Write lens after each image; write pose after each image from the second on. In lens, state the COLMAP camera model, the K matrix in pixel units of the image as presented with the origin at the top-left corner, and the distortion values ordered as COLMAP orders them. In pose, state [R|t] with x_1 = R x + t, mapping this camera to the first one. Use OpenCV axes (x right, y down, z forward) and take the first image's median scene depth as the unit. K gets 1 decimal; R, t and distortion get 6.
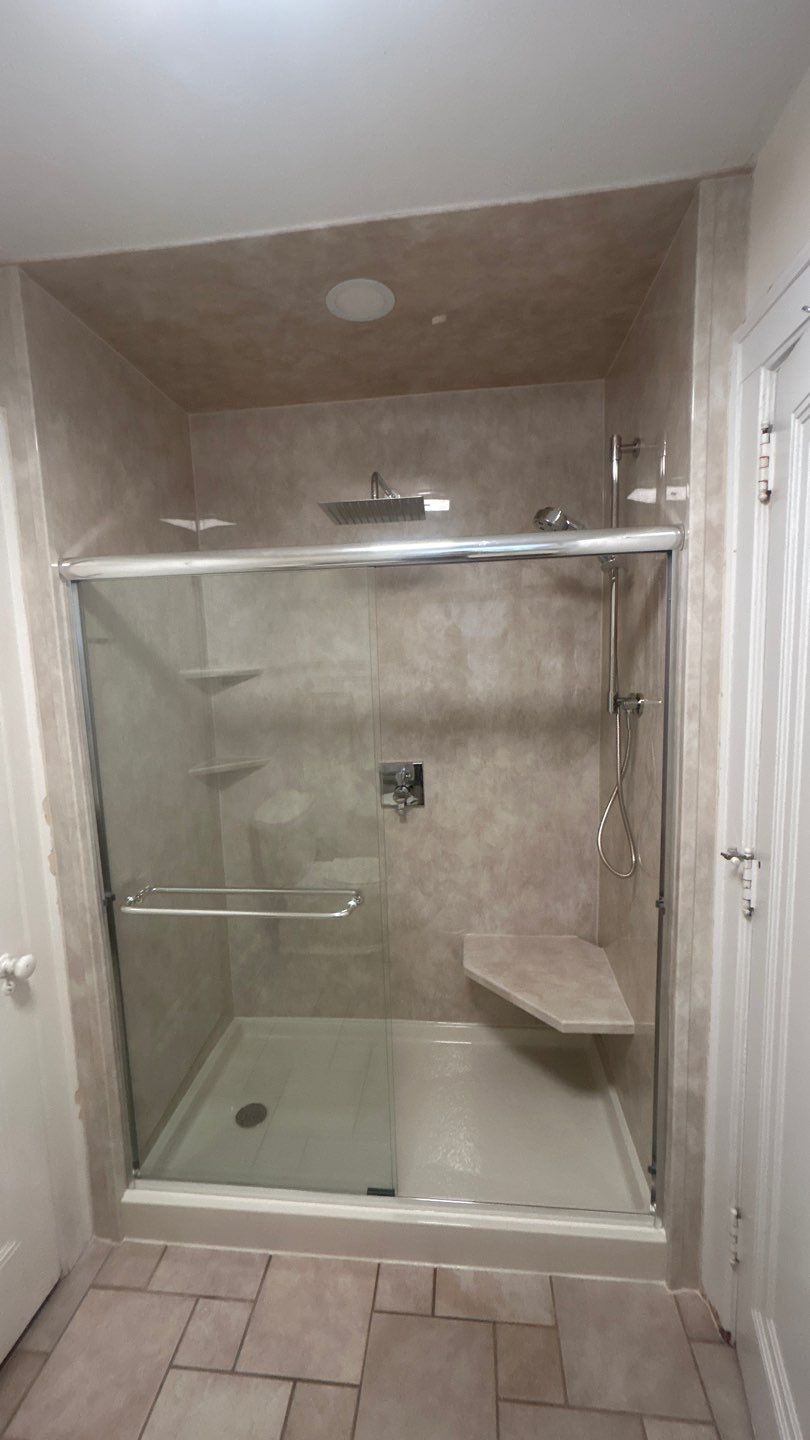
lens RADIAL K [[580.9, 0, 405.9], [0, 580.9, 719.0], [0, 0, 1]] dist [0.000071, -0.000824]
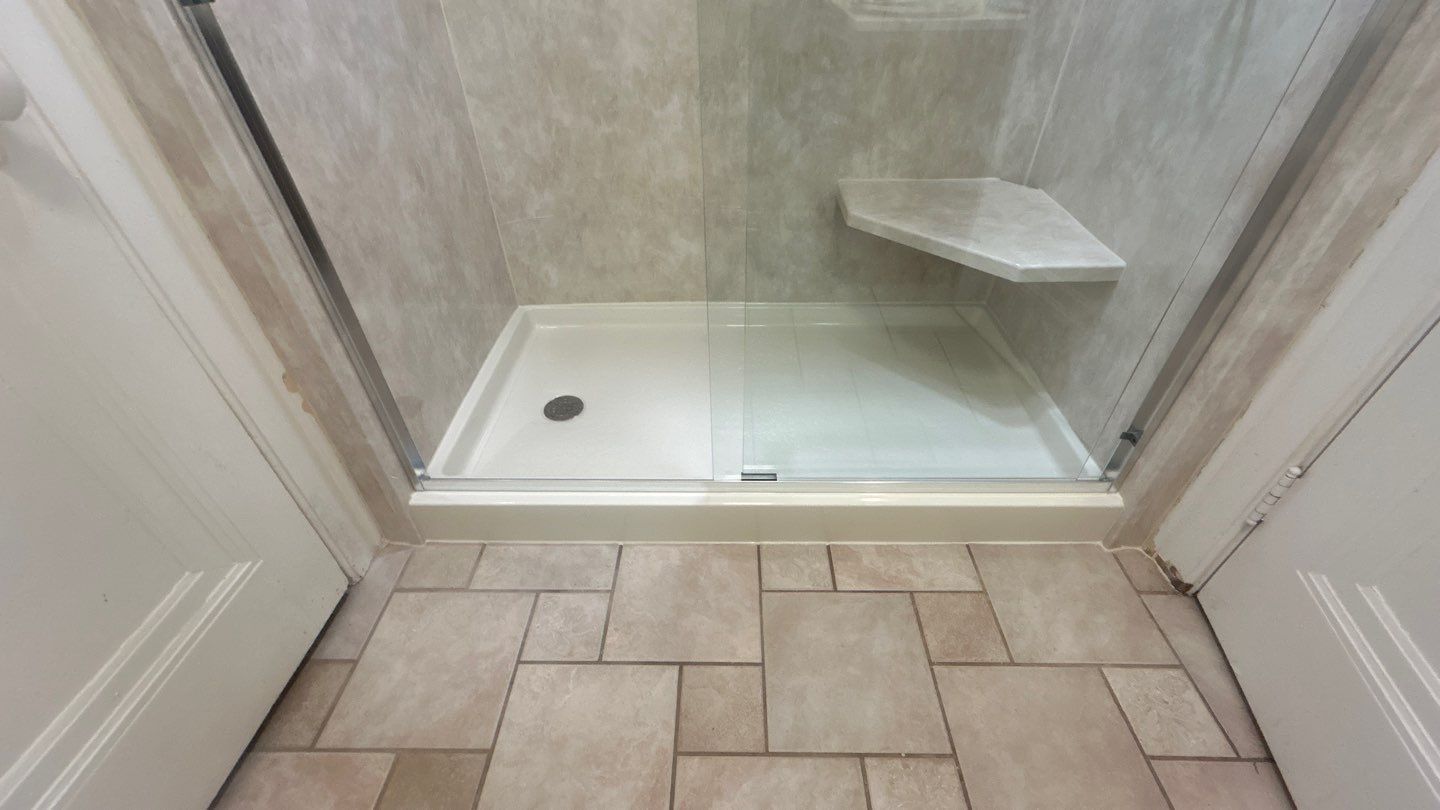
lens RADIAL K [[580.9, 0, 719.7], [0, 580.9, 401.3], [0, 0, 1]] dist [0.000071, -0.000824]
pose [[0.995424, -0.041368, 0.086134, -0.168779], [-0.010340, 0.849496, 0.527494, 0.355337], [-0.094992, -0.525971, 0.845181, 0.444496]]
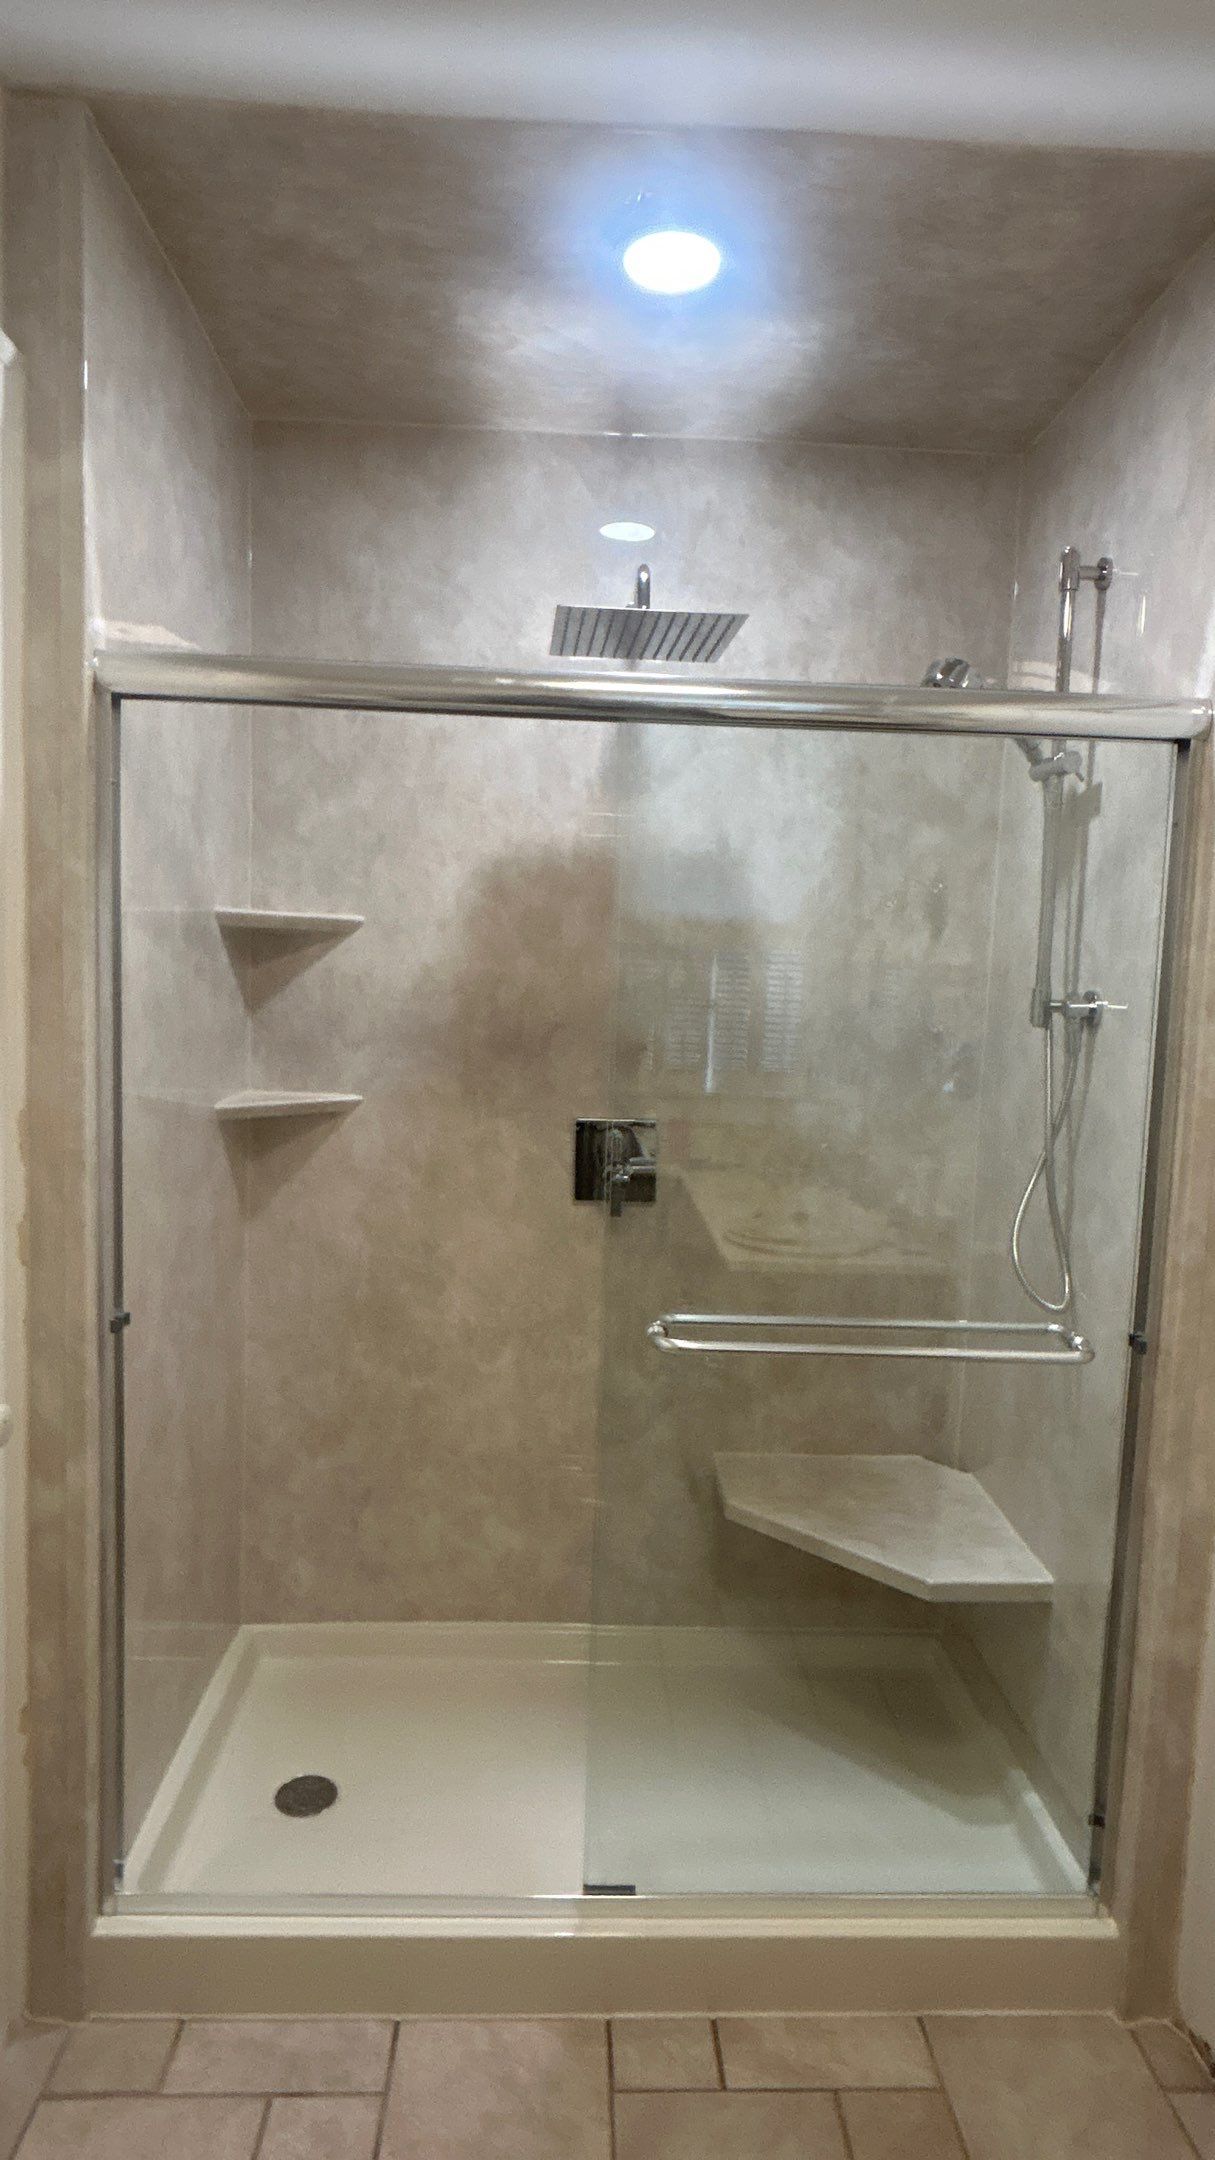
lens RADIAL K [[1226.8, 0, 608.2], [0, 1226.8, 1080.5], [0, 0, 1]] dist [-0.004313, 0.001545]
pose [[0.987292, 0.054540, 0.149265, -0.272749], [-0.049345, 0.998048, -0.038290, 0.125326], [-0.151062, 0.030438, 0.988056, -0.143227]]
